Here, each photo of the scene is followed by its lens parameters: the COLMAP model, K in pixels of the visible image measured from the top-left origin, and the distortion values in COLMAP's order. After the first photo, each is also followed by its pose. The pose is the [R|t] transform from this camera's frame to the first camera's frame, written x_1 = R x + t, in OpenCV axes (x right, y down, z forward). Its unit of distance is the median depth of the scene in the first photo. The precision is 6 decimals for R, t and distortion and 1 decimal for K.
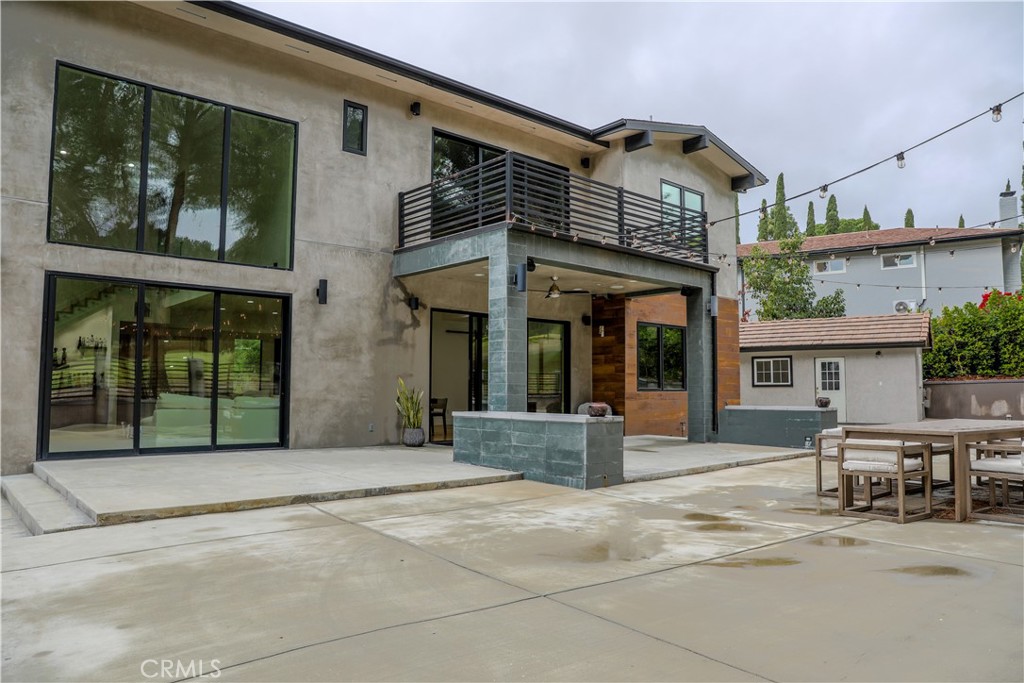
lens RADIAL K [[701.6, 0, 512.0], [0, 701.6, 341.5], [0, 0, 1]] dist [-0.112988, 0.089542]
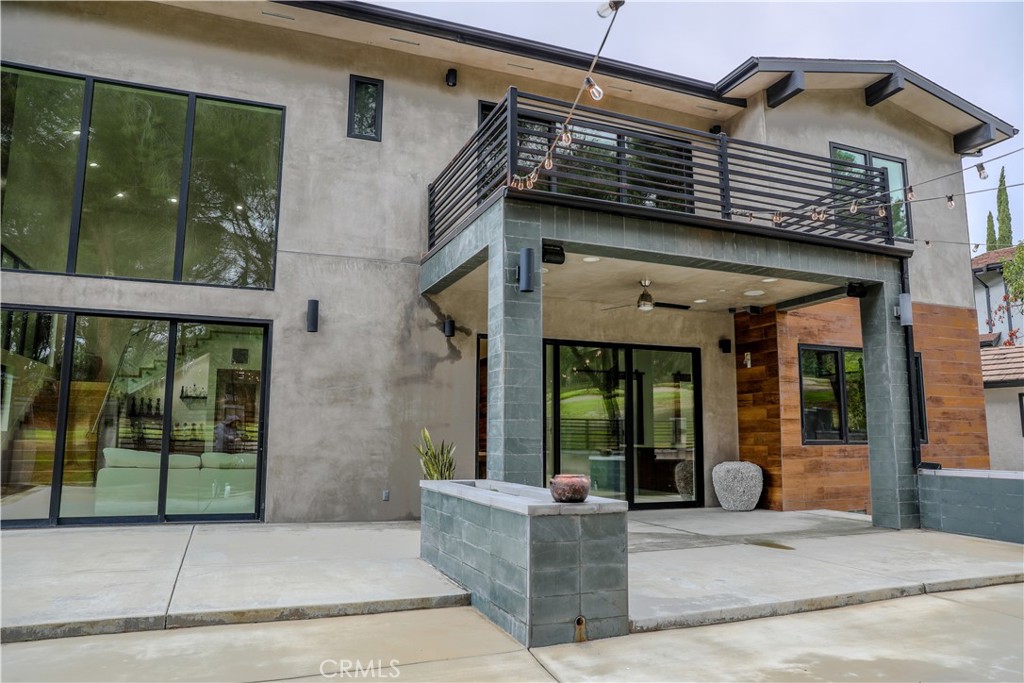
lens RADIAL K [[701.6, 0, 512.0], [0, 701.6, 341.5], [0, 0, 1]] dist [-0.112988, 0.089542]
pose [[0.941170, -0.046162, -0.334765, 0.177365], [0.022344, 0.996959, -0.074656, 0.017516], [0.337193, 0.062784, 0.939340, 0.331104]]
